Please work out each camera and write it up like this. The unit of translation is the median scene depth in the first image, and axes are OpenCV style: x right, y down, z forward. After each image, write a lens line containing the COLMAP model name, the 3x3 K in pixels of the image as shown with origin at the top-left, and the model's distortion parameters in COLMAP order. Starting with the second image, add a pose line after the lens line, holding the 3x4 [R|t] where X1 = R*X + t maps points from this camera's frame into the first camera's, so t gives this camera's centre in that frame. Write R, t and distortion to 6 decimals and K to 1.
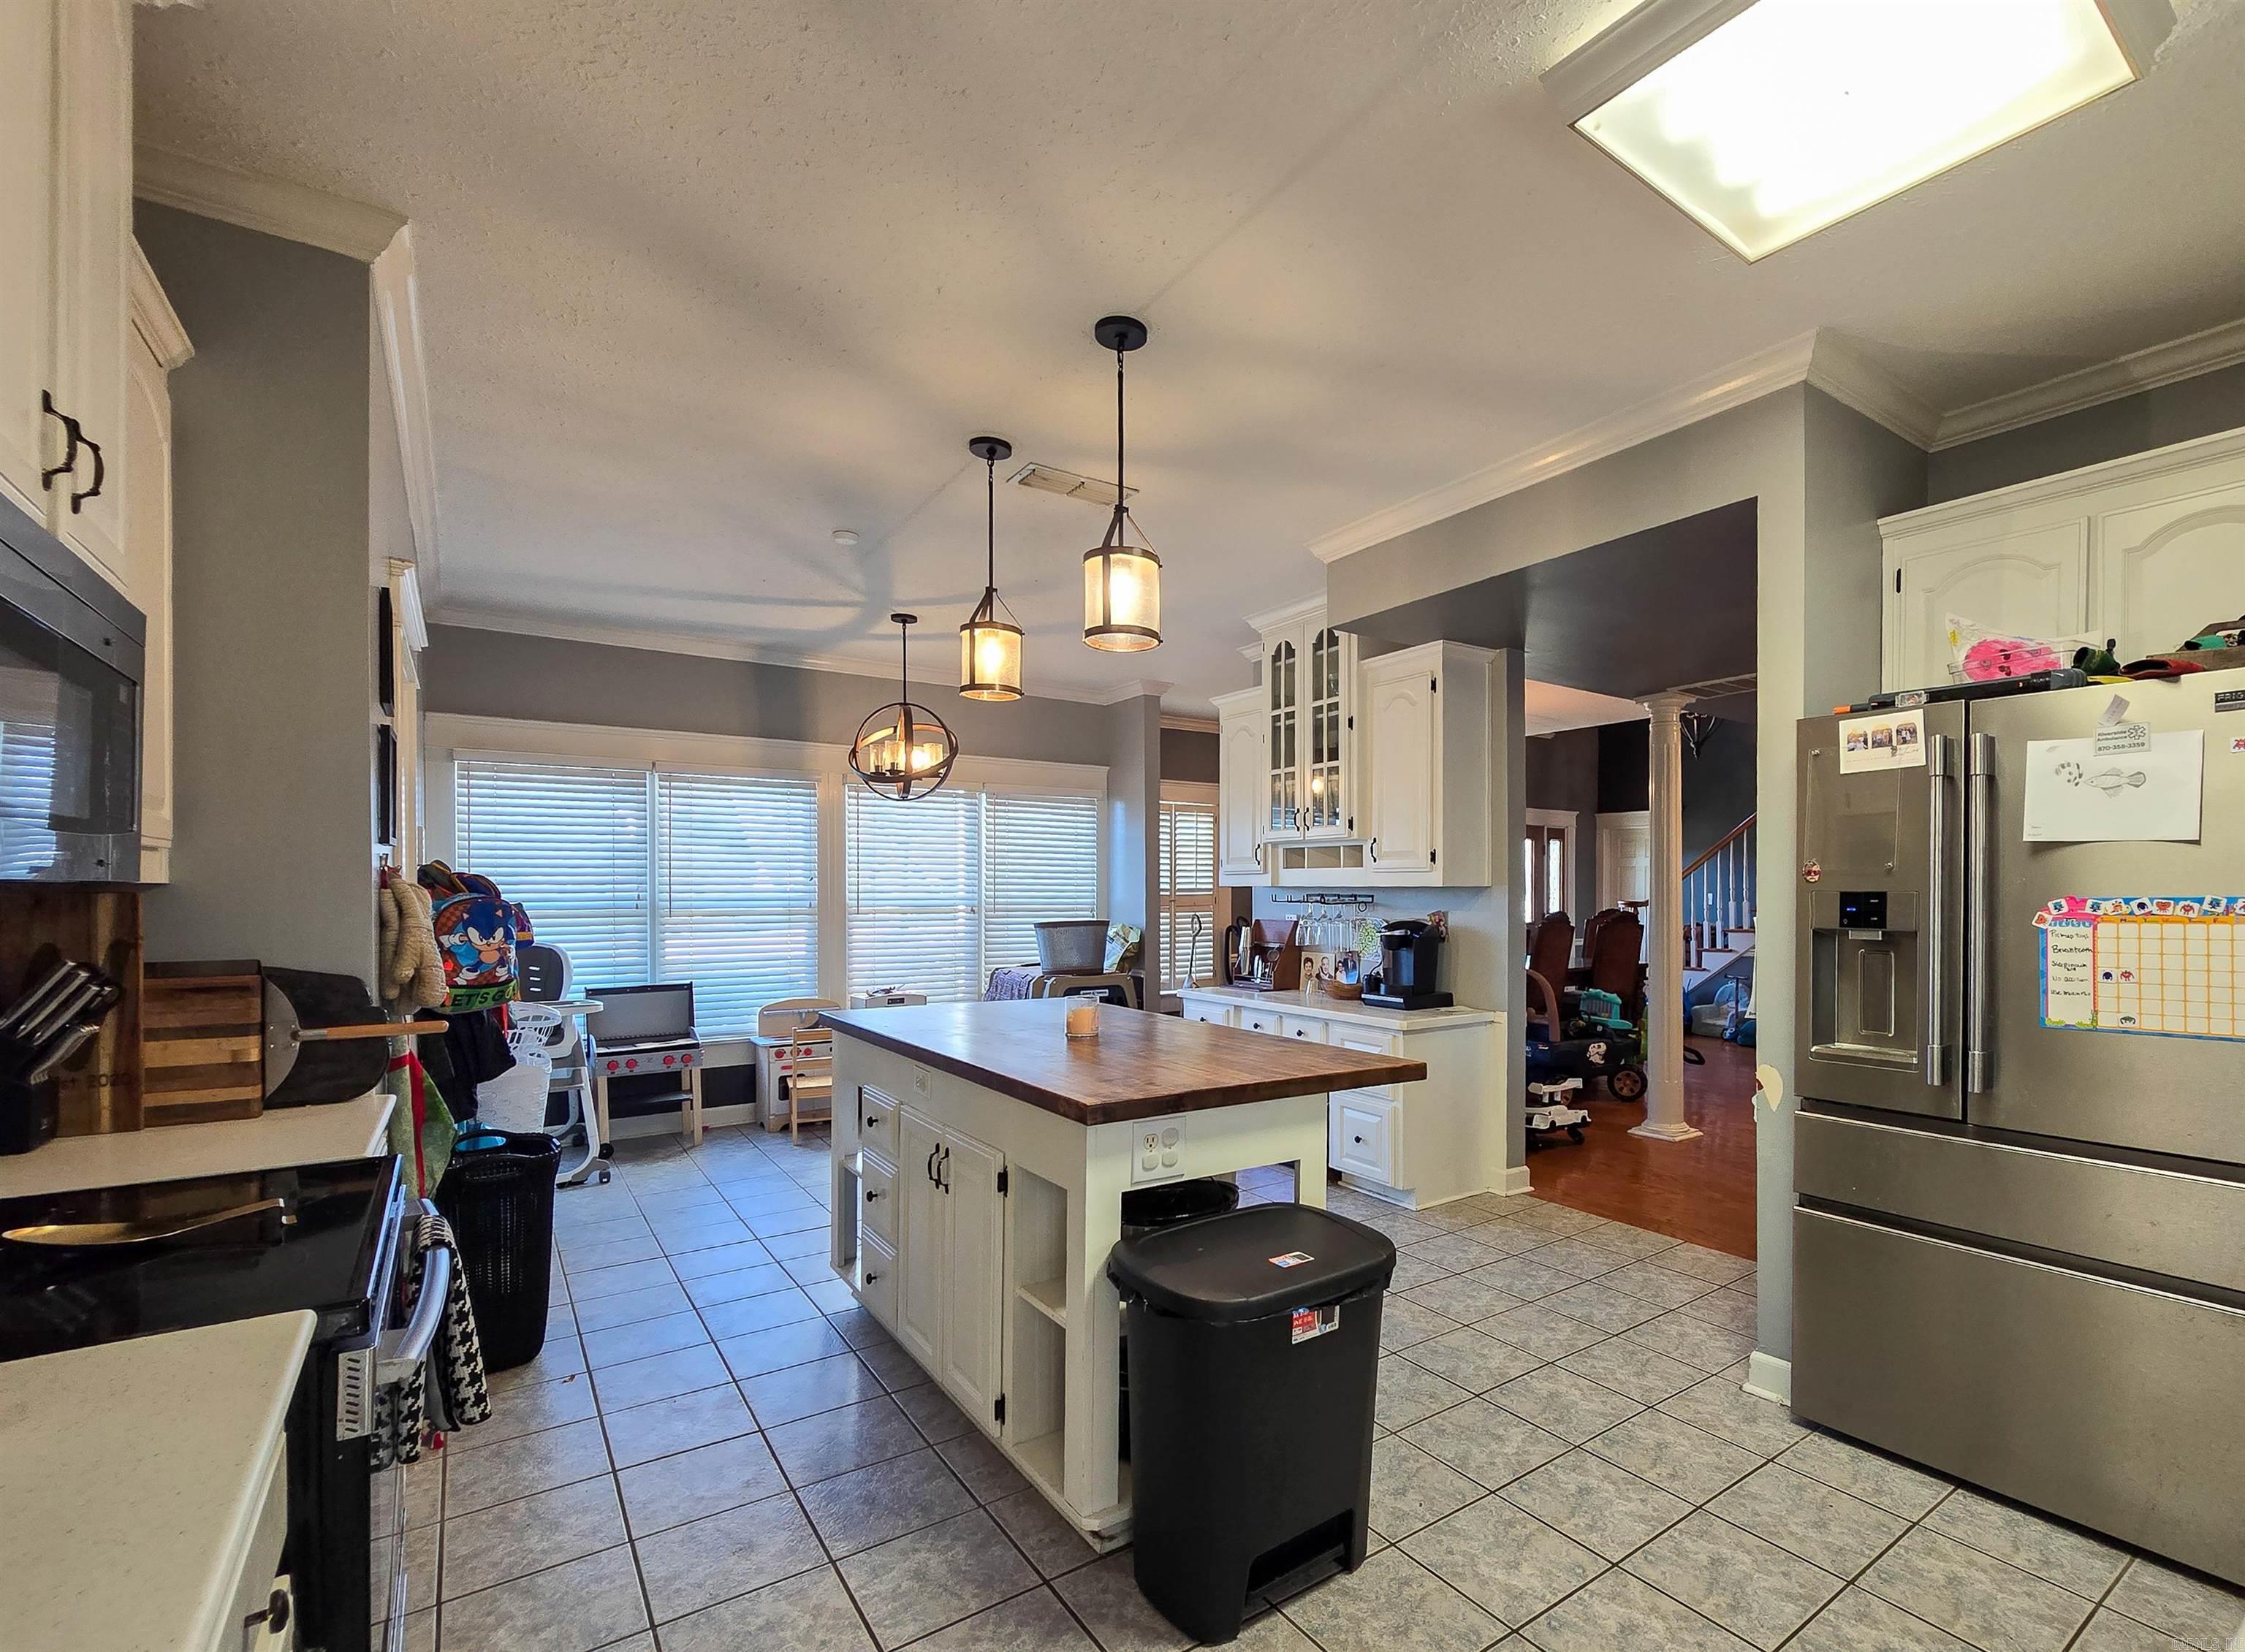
lens RADIAL K [[996.2, 0, 1251.1], [0, 996.2, 892.0], [0, 0, 1]] dist [-0.013790, 0.000156]
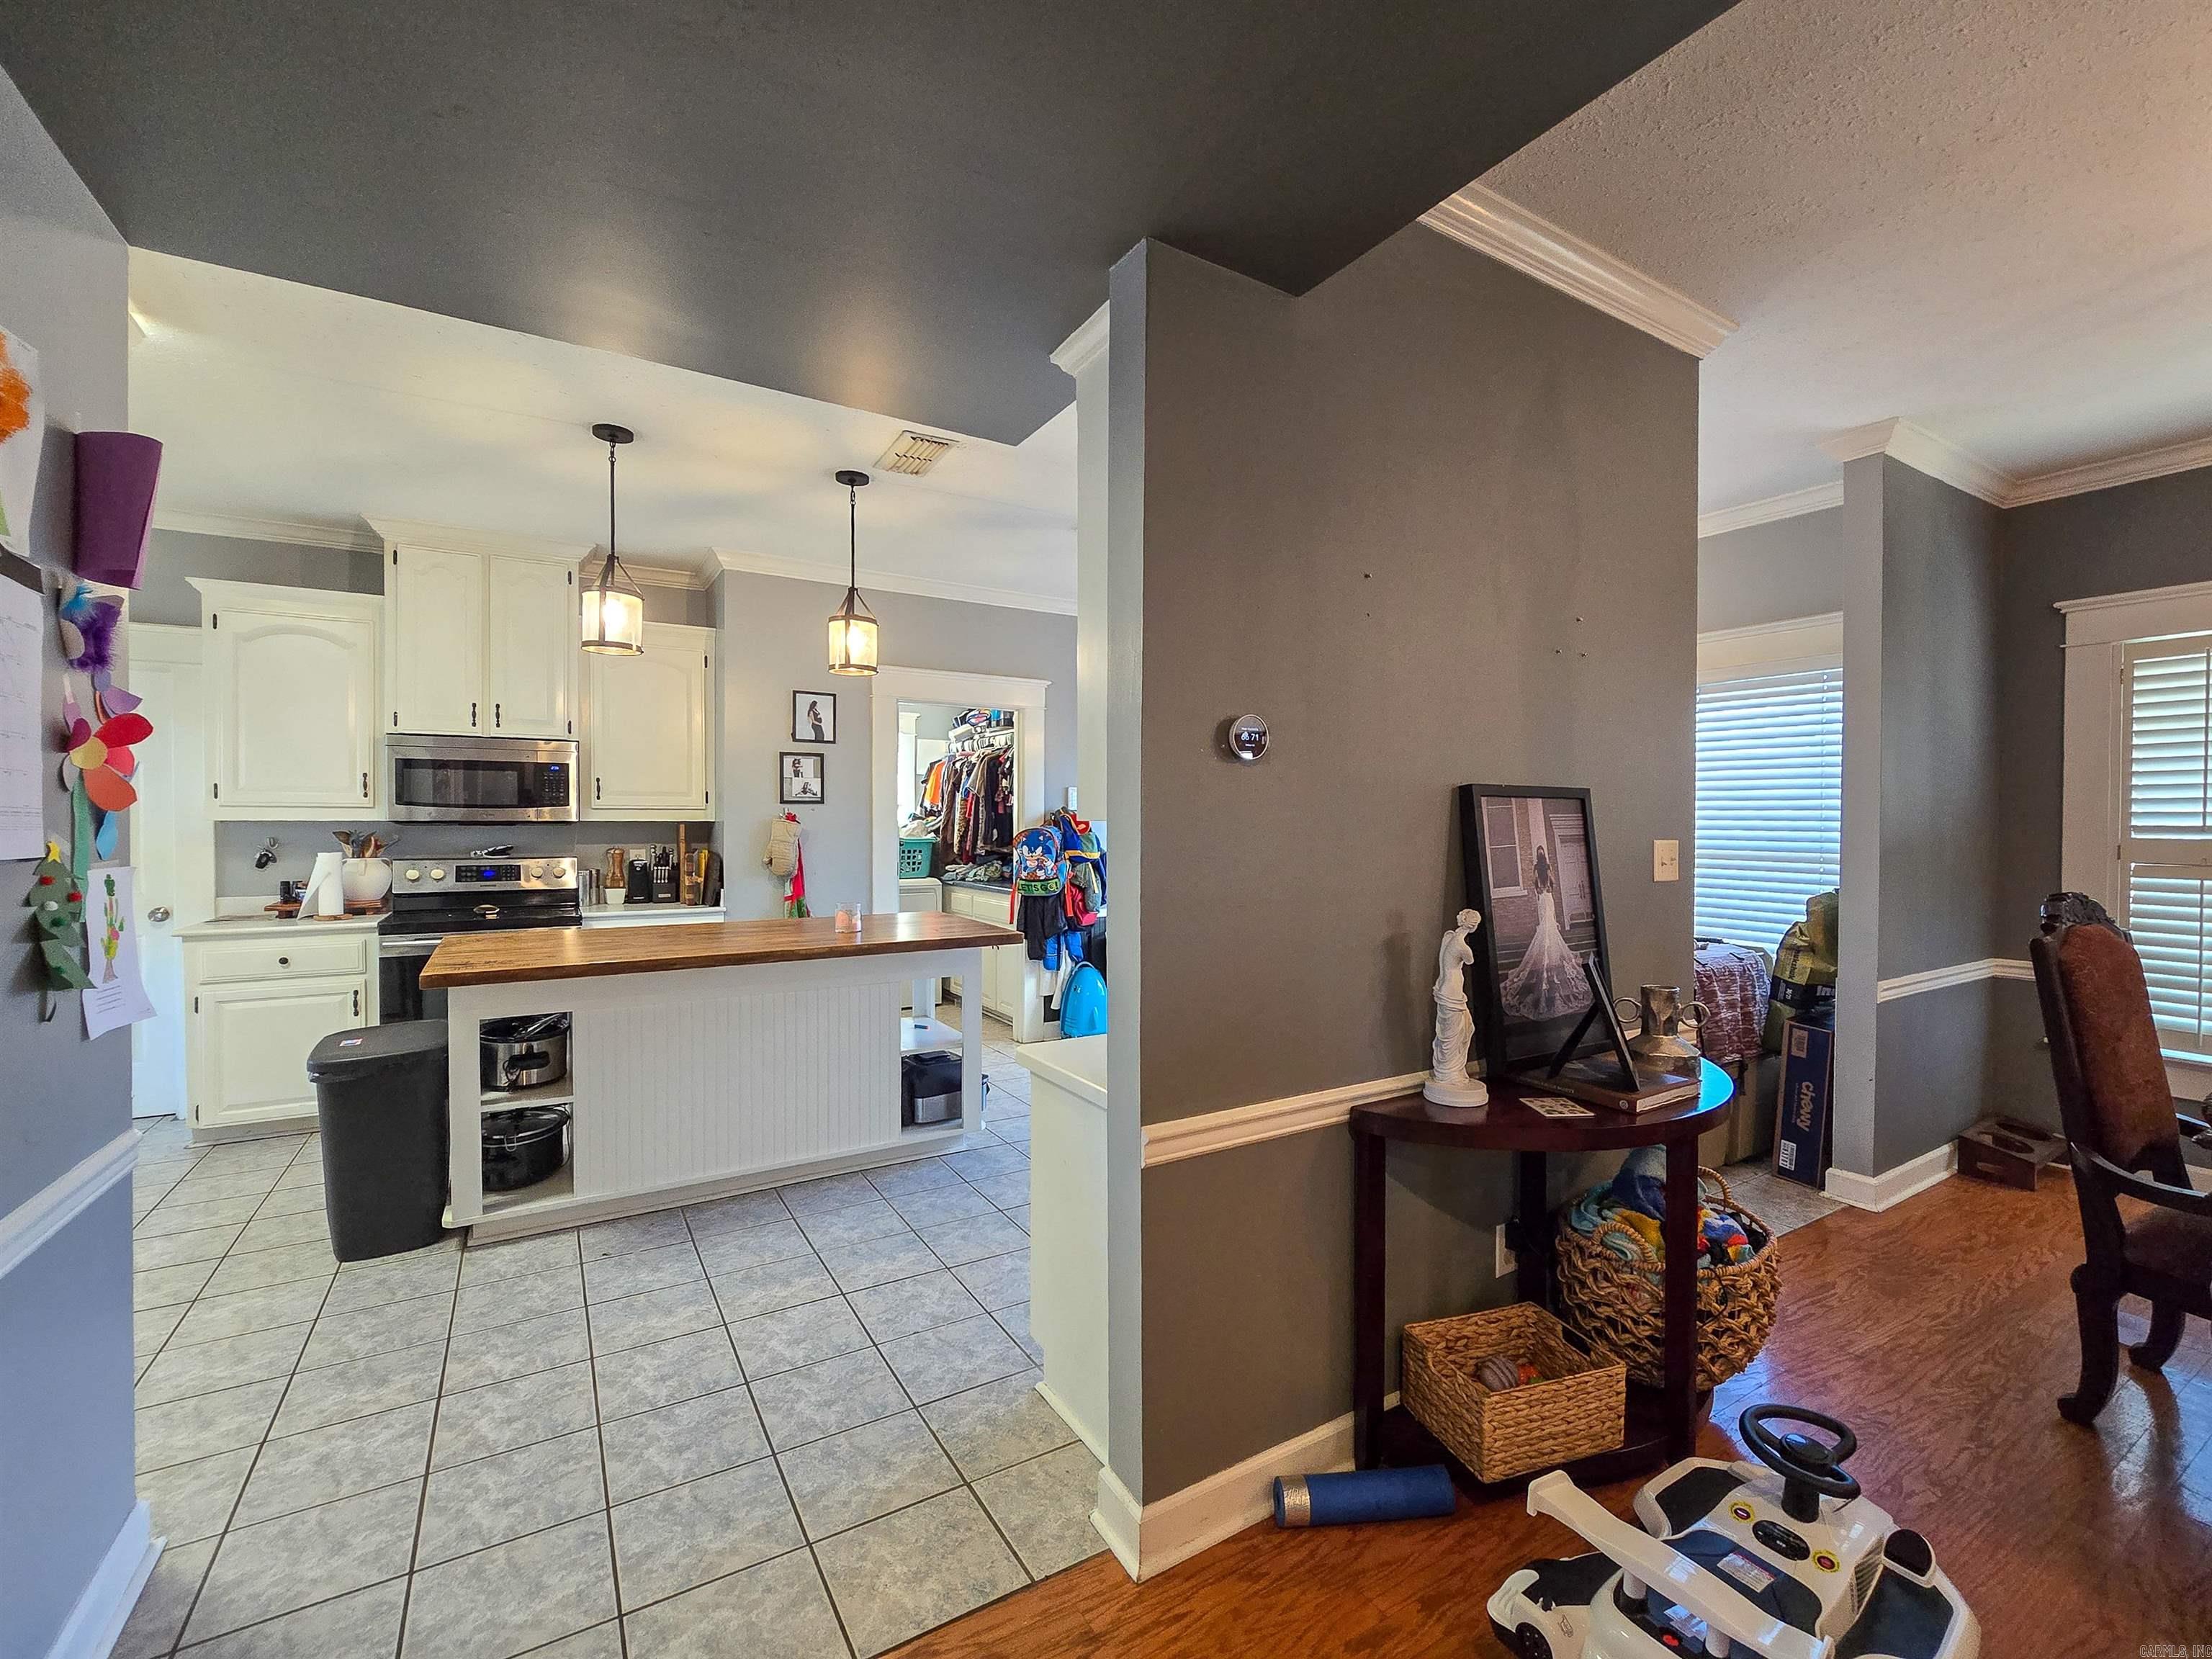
lens RADIAL K [[943.4, 0, 1176.3], [0, 943.4, 832.0], [0, 0, 1]] dist [-0.006300, 0.001283]
pose [[-0.067383, 0.010272, -0.997674, 0.841928], [-0.004161, 0.999935, 0.010577, -0.007387], [0.997719, 0.004864, -0.067336, 1.374716]]
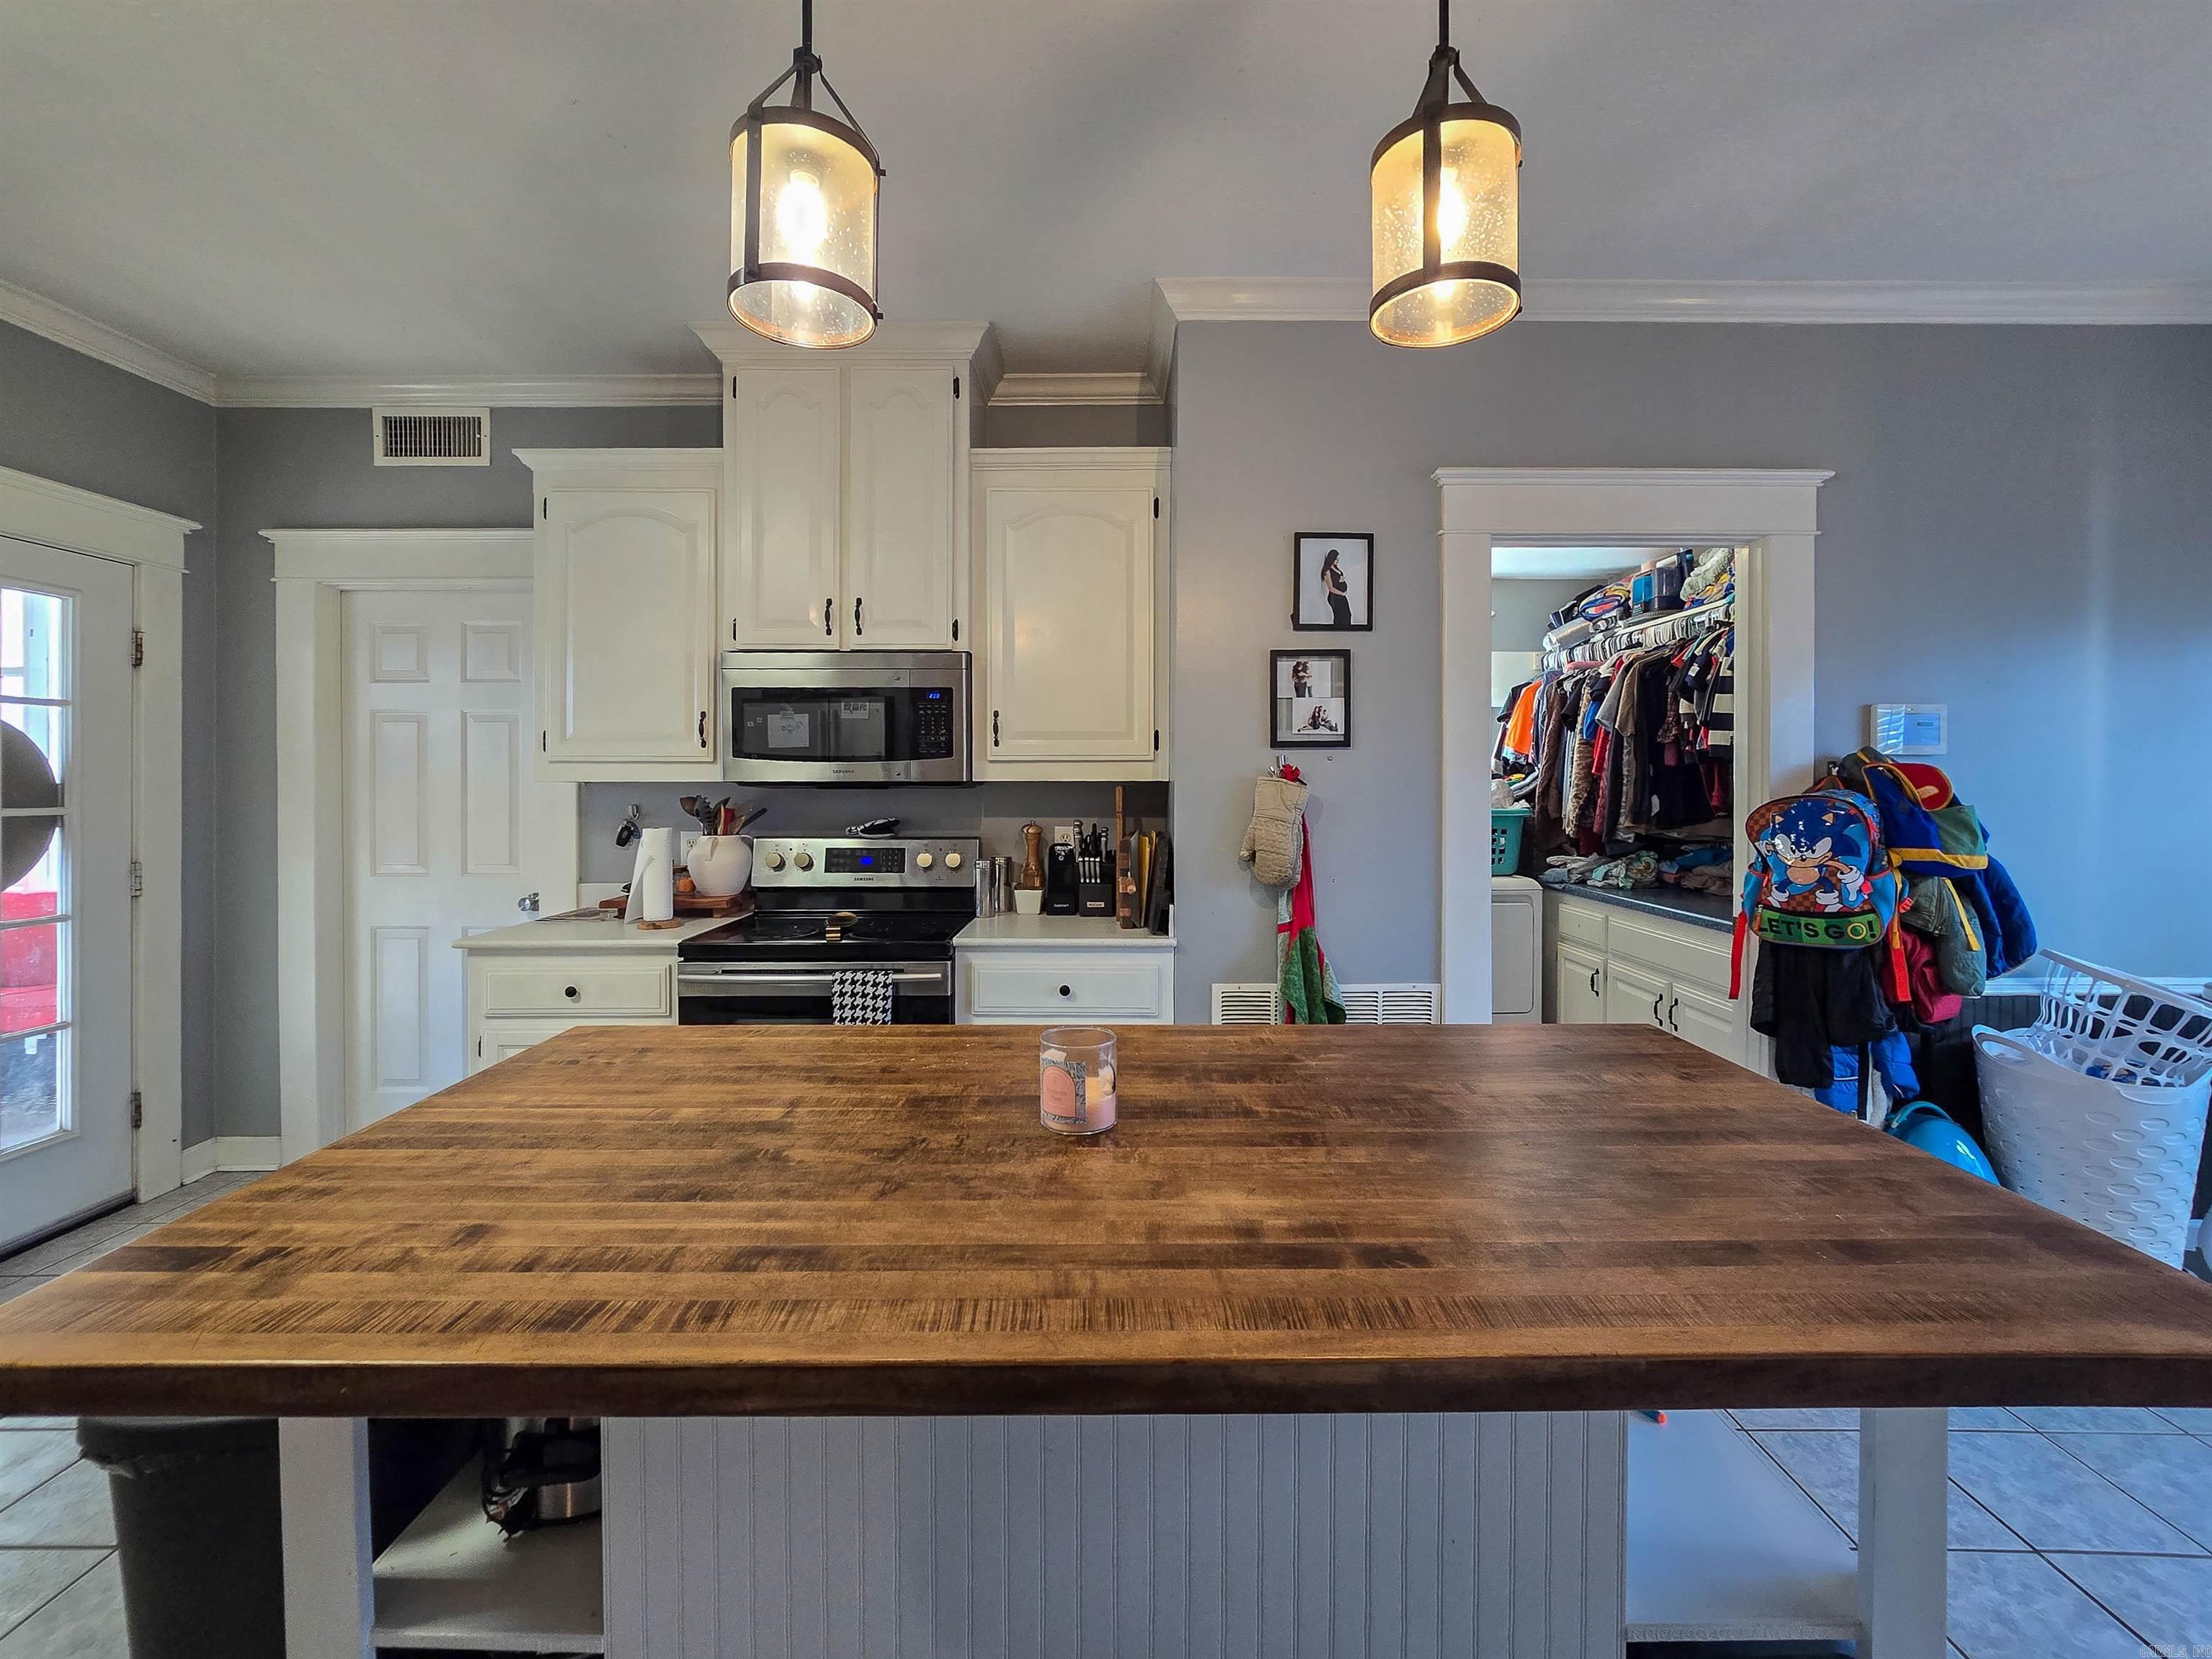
lens RADIAL K [[943.4, 0, 1127.8], [0, 943.4, 777.6], [0, 0, 1]] dist [-0.006300, 0.001283]
pose [[-0.607082, -0.004948, -0.794624, 0.112482], [-0.001700, 0.999986, -0.004927, -0.004542], [0.794638, -0.001640, -0.607082, 1.040206]]
